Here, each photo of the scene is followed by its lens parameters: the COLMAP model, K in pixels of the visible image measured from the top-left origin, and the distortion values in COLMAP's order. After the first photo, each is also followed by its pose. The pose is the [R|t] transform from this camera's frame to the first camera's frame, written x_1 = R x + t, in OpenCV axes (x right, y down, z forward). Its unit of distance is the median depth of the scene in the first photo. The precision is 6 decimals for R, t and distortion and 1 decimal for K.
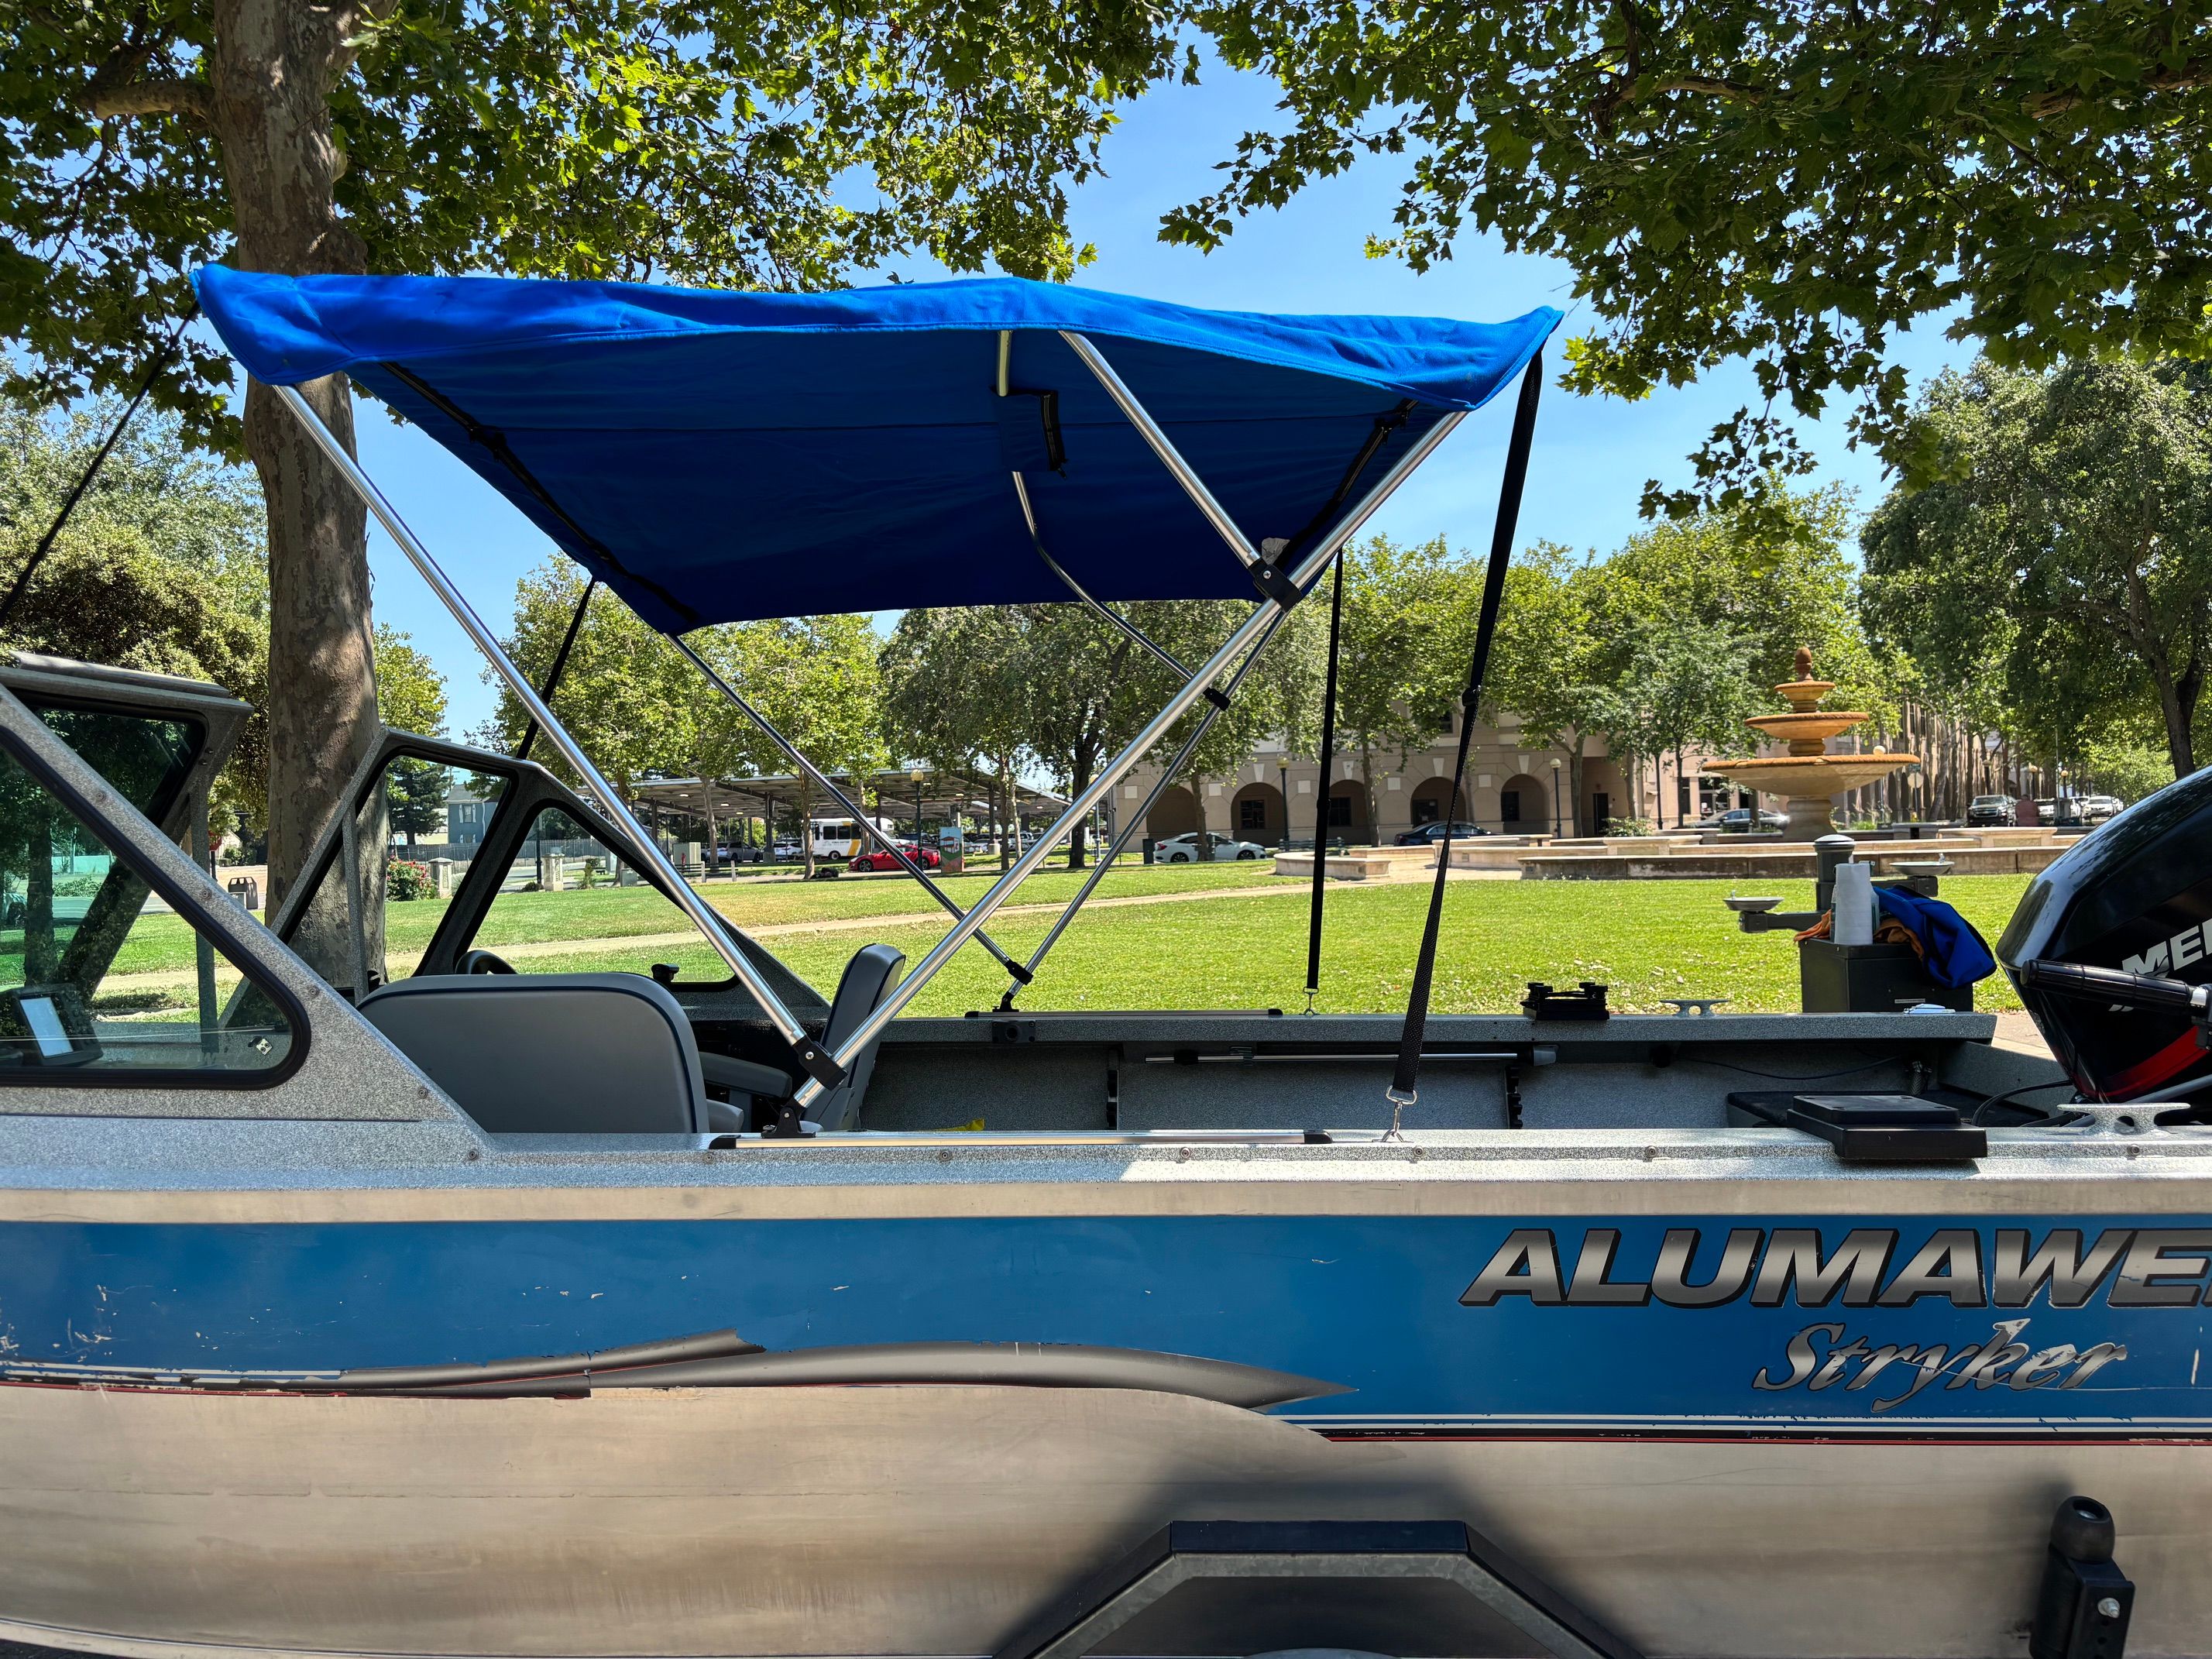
lens RADIAL K [[1701.1, 0, 1112.4], [0, 1701.1, 831.4], [0, 0, 1]] dist [0.042151, -0.044052]
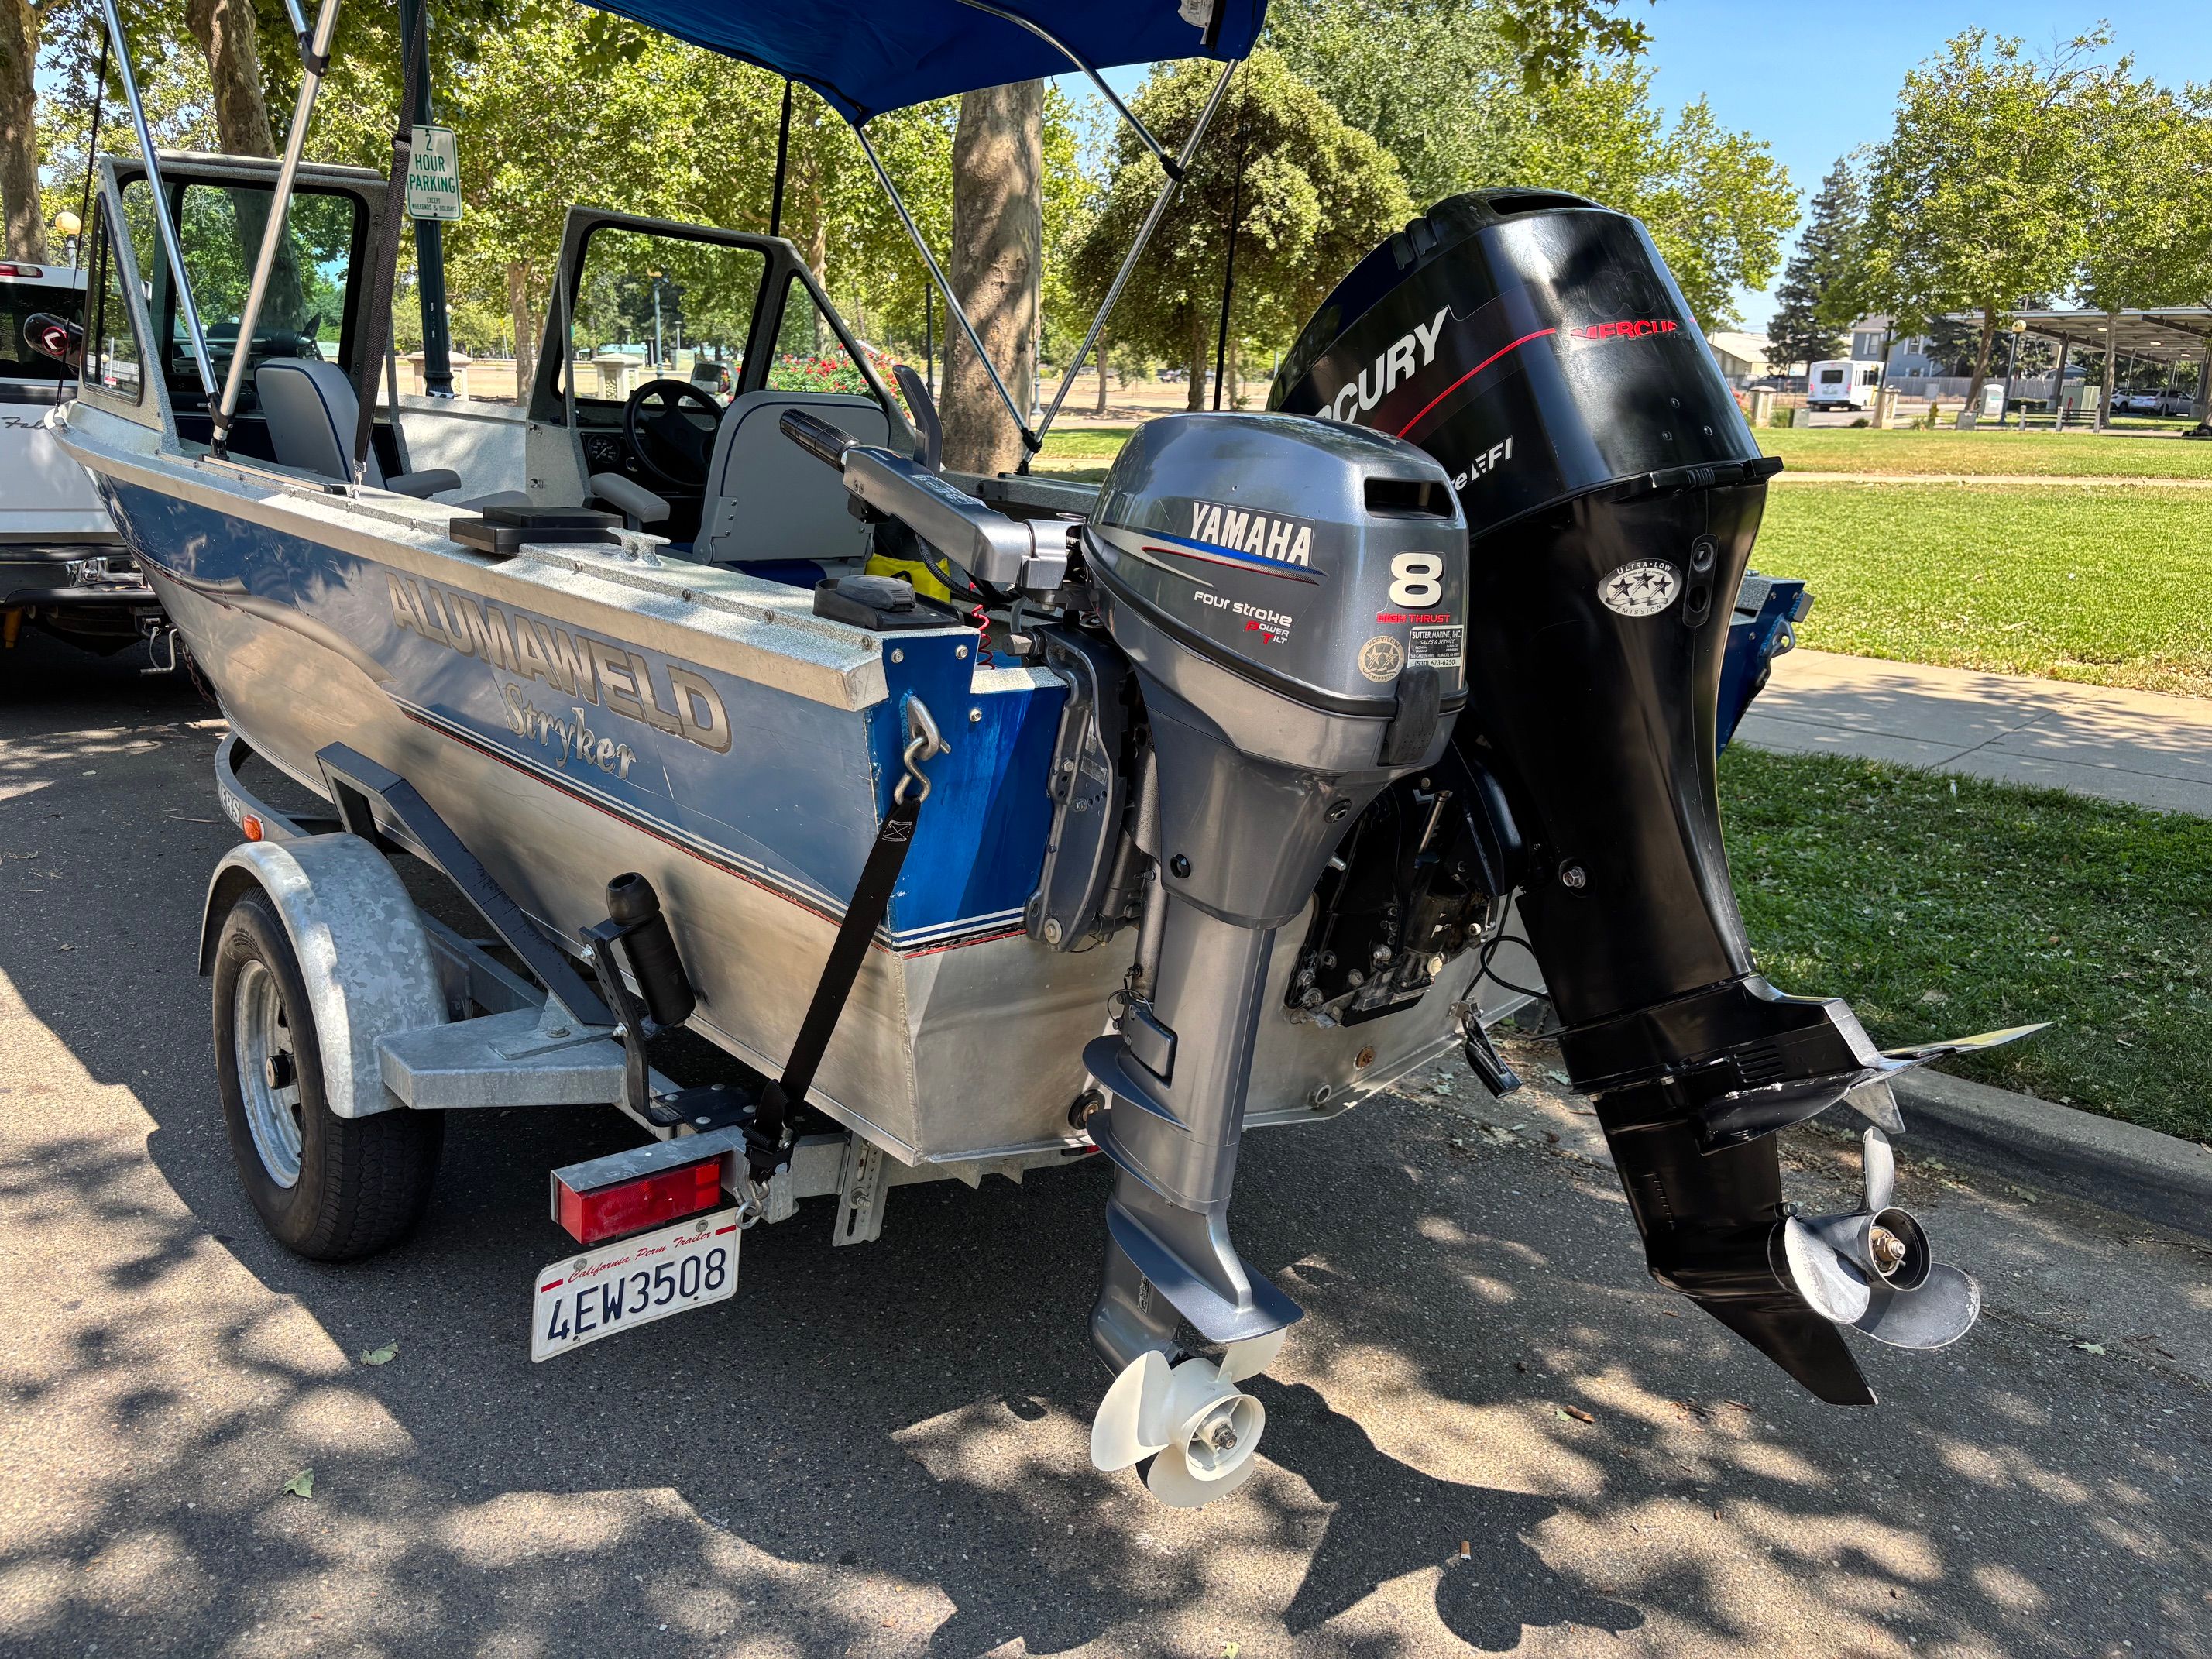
lens RADIAL K [[1701.1, 0, 1087.7], [0, 1701.1, 821.1], [0, 0, 1]] dist [0.042151, -0.044052]
pose [[0.684778, 0.232093, -0.690805, 0.248549], [-0.046550, 0.959924, 0.276367, 0.004331], [0.727263, -0.157093, 0.668139, 0.078288]]
